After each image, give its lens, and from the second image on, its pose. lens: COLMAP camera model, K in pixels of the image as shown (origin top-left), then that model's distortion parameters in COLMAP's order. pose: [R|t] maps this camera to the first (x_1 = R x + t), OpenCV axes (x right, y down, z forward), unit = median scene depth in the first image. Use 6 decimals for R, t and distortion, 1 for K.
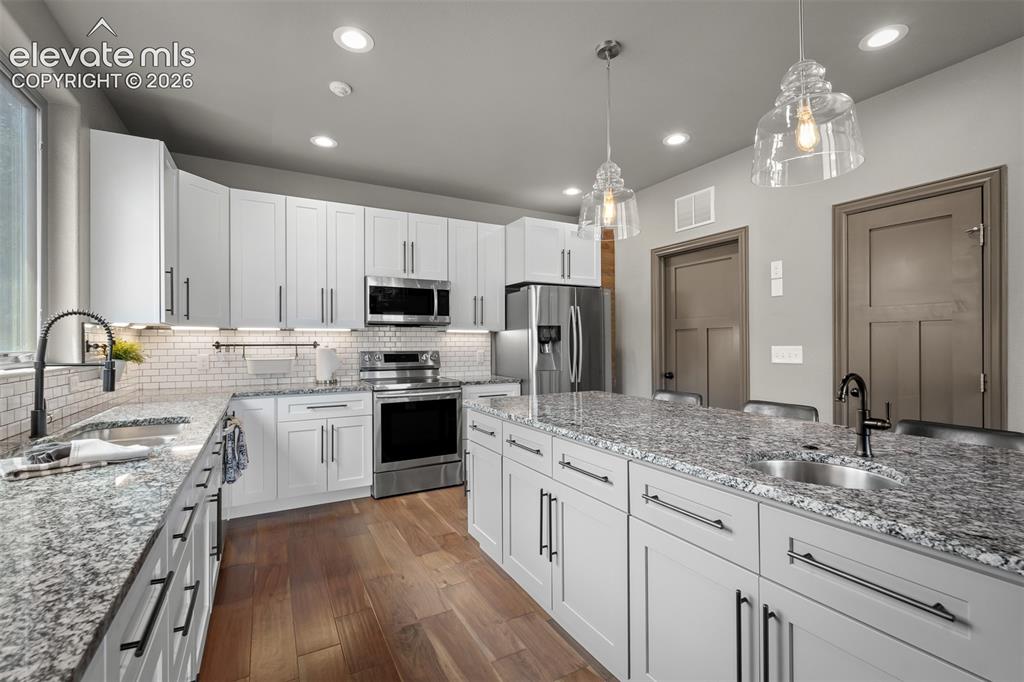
lens RADIAL K [[454.8, 0, 505.9], [0, 454.8, 341.3], [0, 0, 1]] dist [-0.000993, -0.000032]
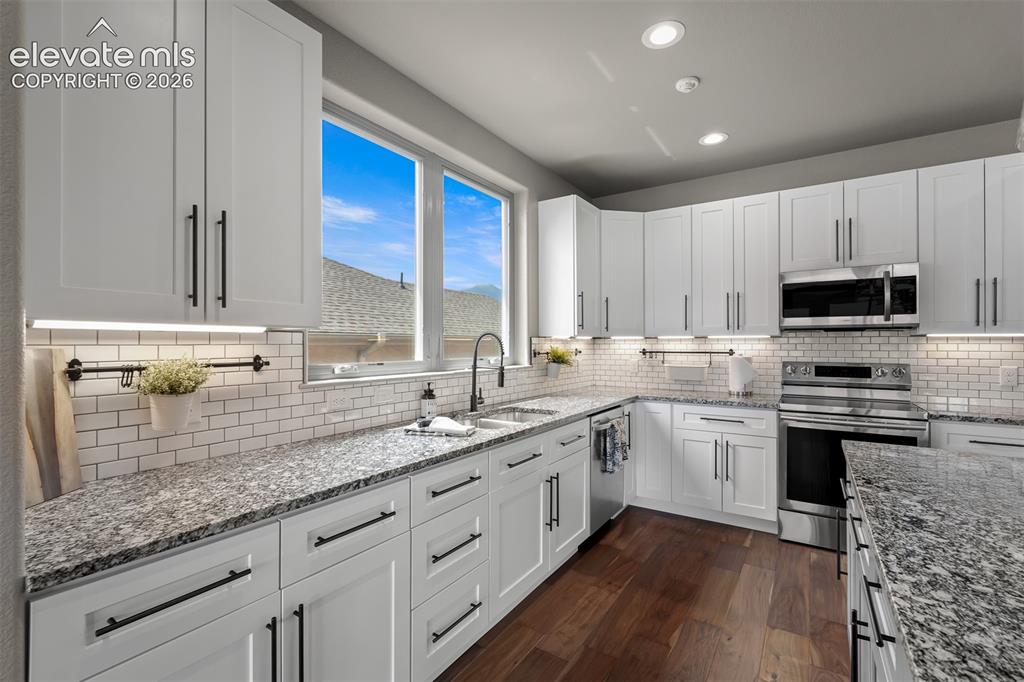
lens RADIAL K [[454.8, 0, 511.5], [0, 454.8, 341.7], [0, 0, 1]] dist [-0.000993, -0.000032]
pose [[0.466556, -0.000747, -0.884491, 0.228646], [0.002149, 0.999998, 0.000289, -0.018708], [0.884489, -0.002035, 0.466557, 0.180735]]
